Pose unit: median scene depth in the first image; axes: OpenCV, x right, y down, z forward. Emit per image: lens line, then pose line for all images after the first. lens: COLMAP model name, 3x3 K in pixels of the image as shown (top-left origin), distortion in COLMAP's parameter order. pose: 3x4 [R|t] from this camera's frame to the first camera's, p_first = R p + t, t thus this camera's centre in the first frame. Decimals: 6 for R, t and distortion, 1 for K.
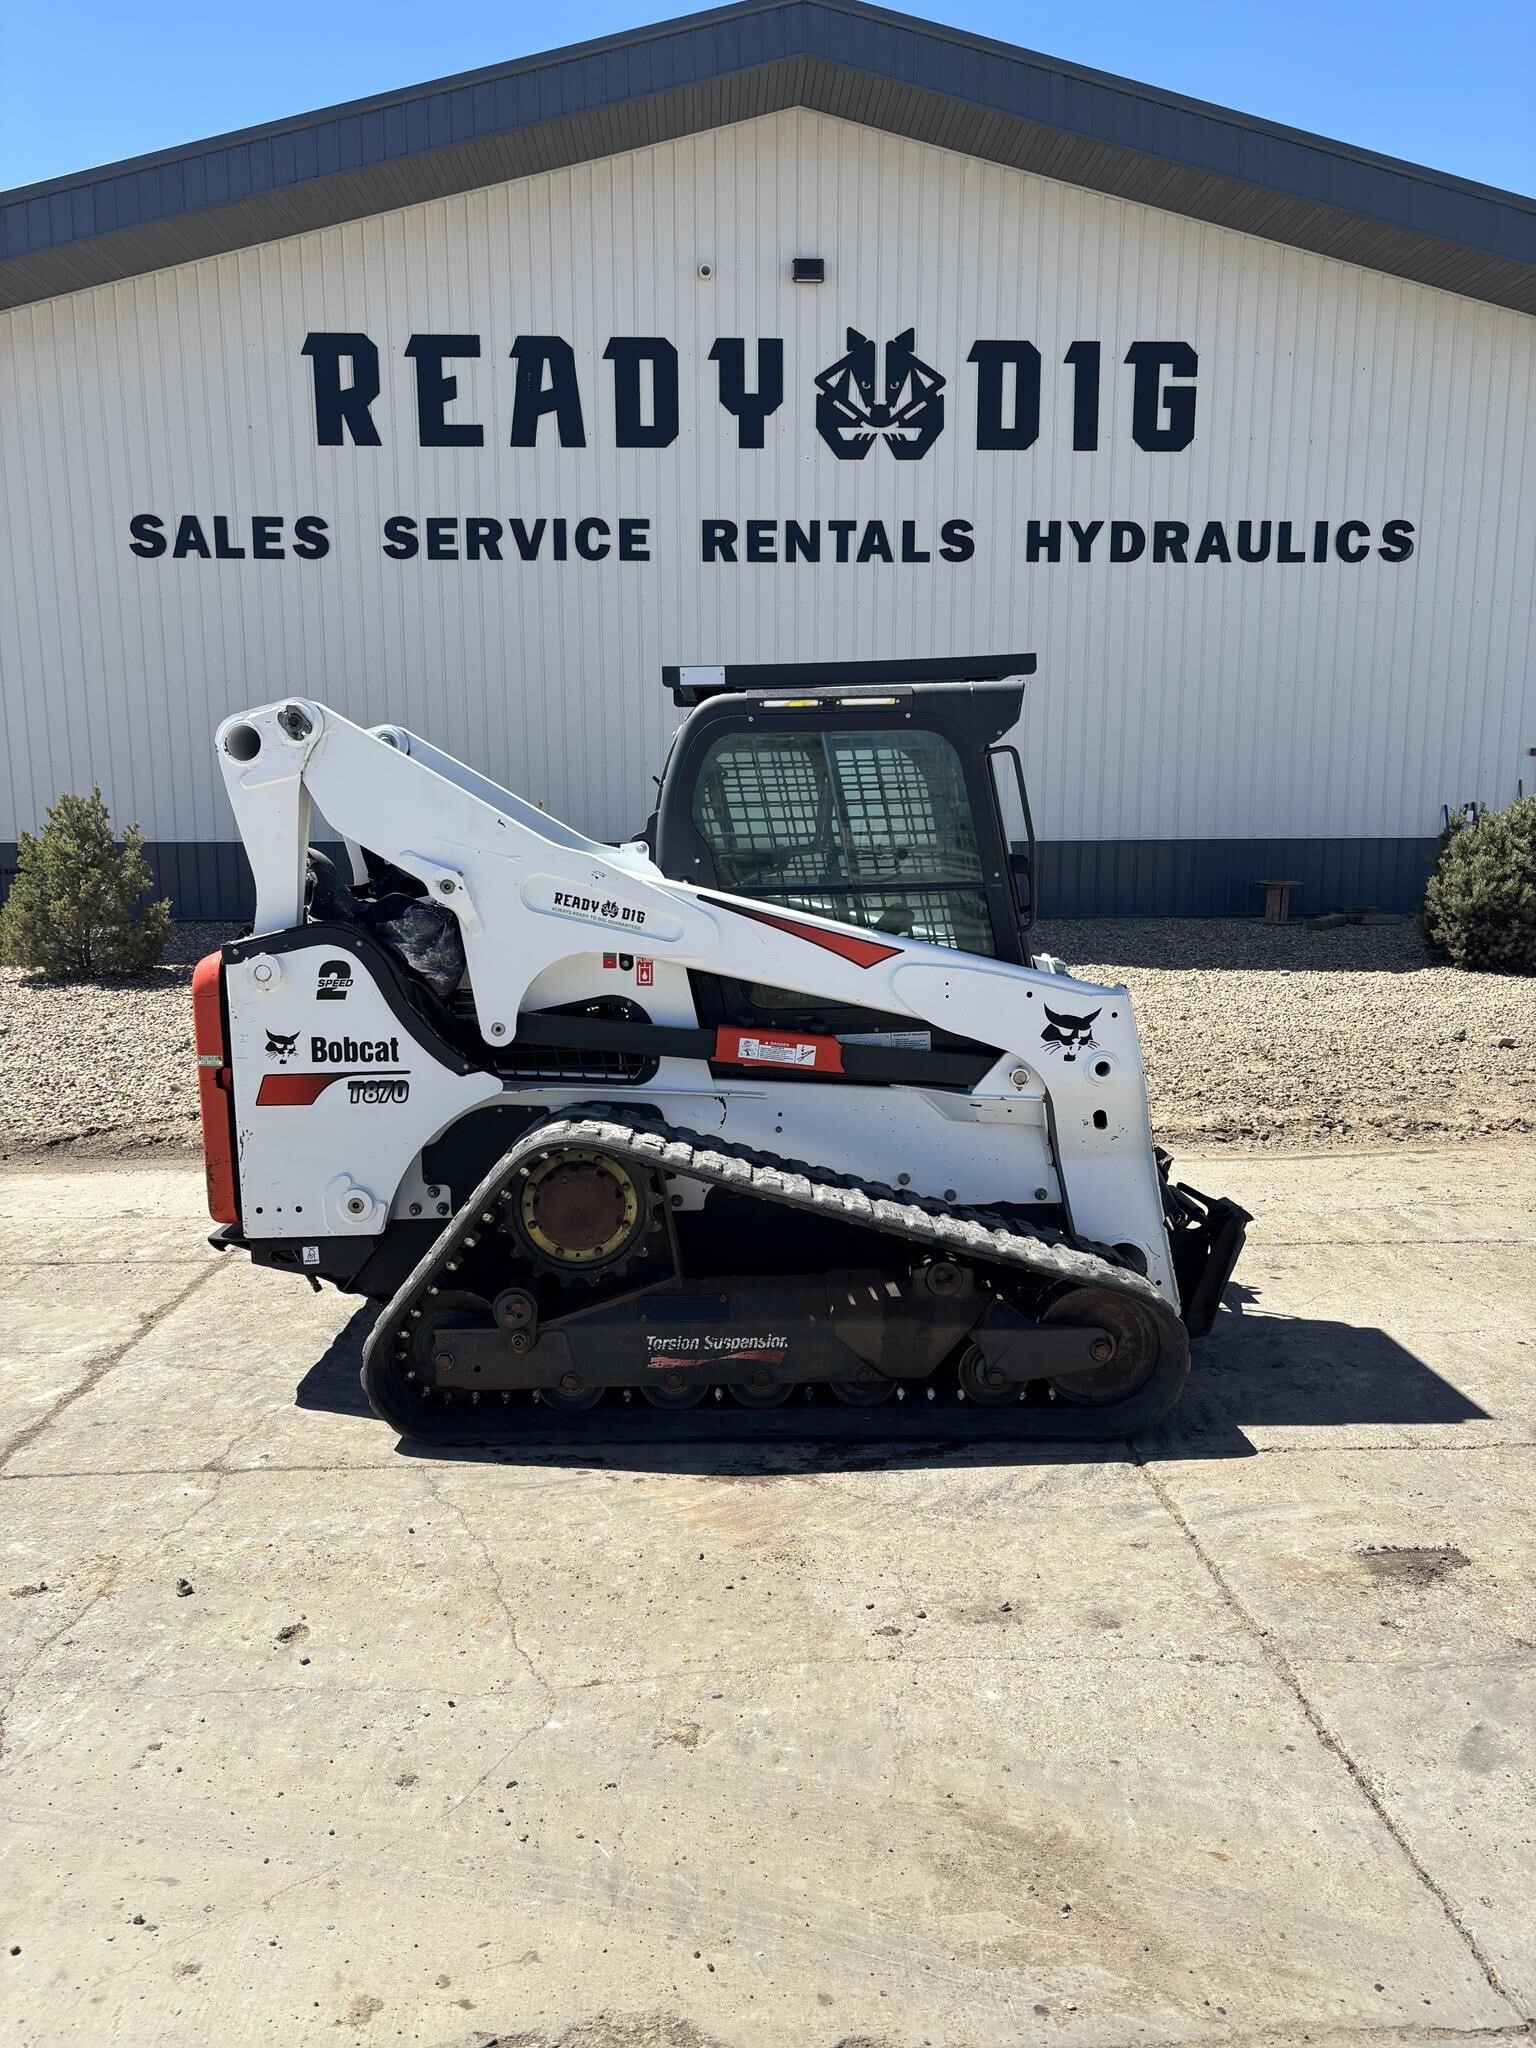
lens RADIAL K [[1546.4, 0, 768.0], [0, 1546.4, 1024.0], [0, 0, 1]] dist [0.057895, -0.081087]
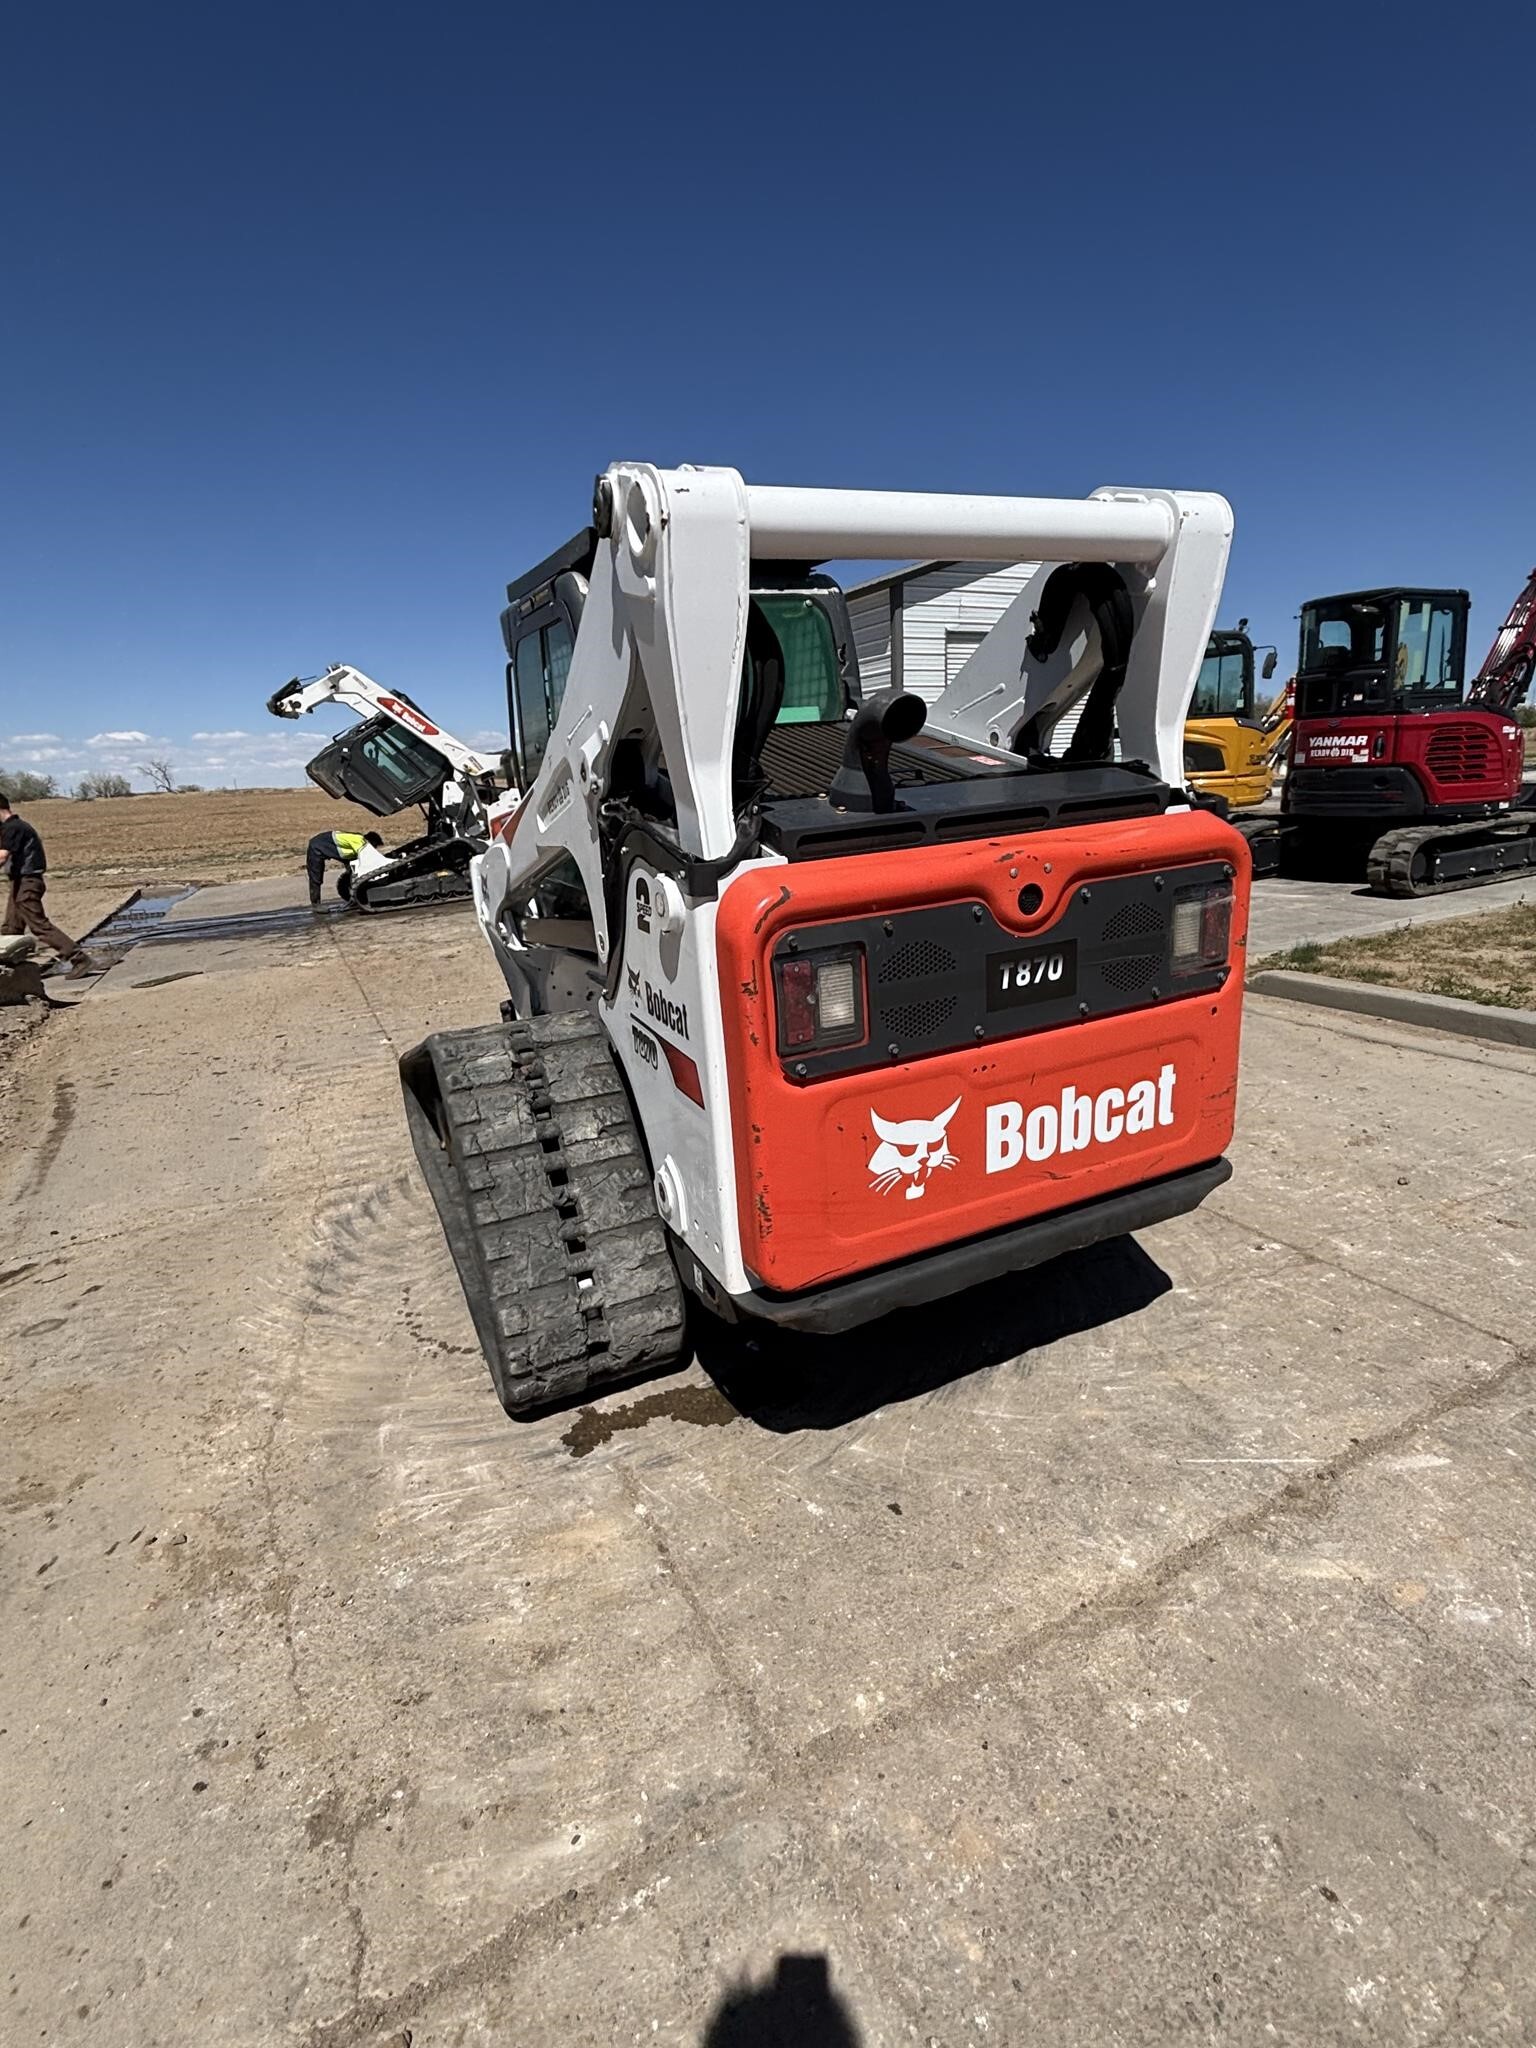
lens RADIAL K [[999.4, 0, 775.2], [0, 999.4, 1027.0], [0, 0, 1]] dist [-0.013948, 0.009102]
pose [[-0.415723, -0.208265, 0.885325, -0.524707], [0.188391, 0.932597, 0.307848, -0.102530], [-0.889766, 0.294767, -0.348467, 1.022489]]
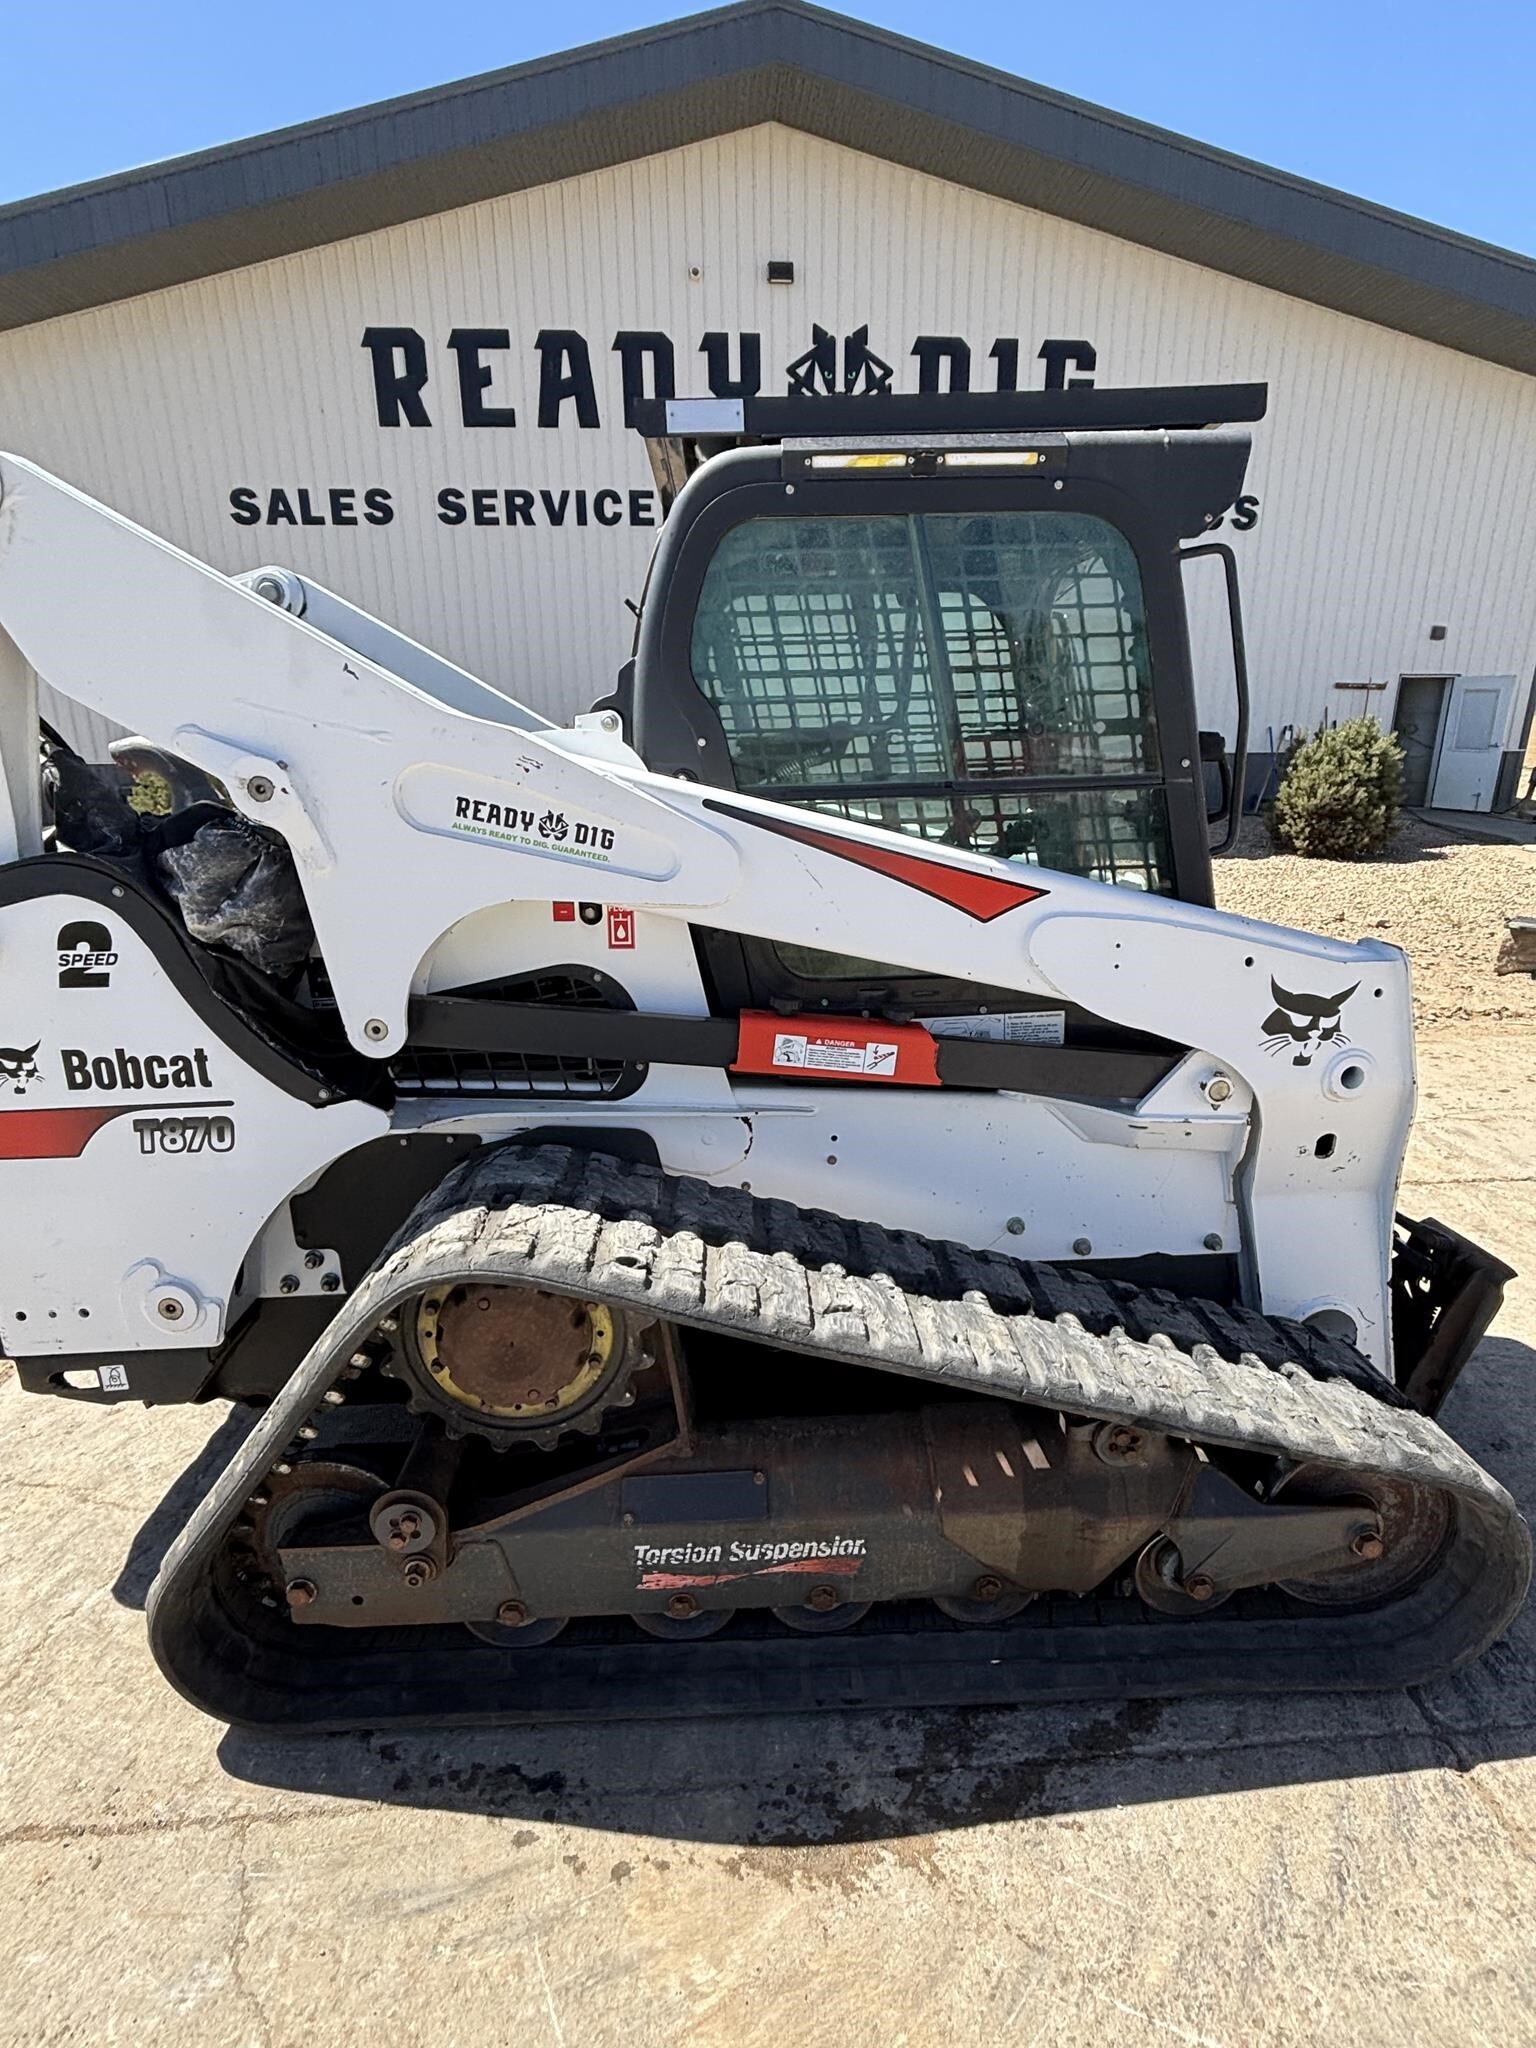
lens RADIAL K [[999.8, 0, 772.2], [0, 999.8, 1022.5], [0, 0, 1]] dist [-0.016450, 0.011091]
pose [[0.999581, -0.012764, 0.025976, -0.022334], [0.009106, 0.990620, 0.136339, -0.037491], [-0.027473, -0.136045, 0.990322, 0.449243]]
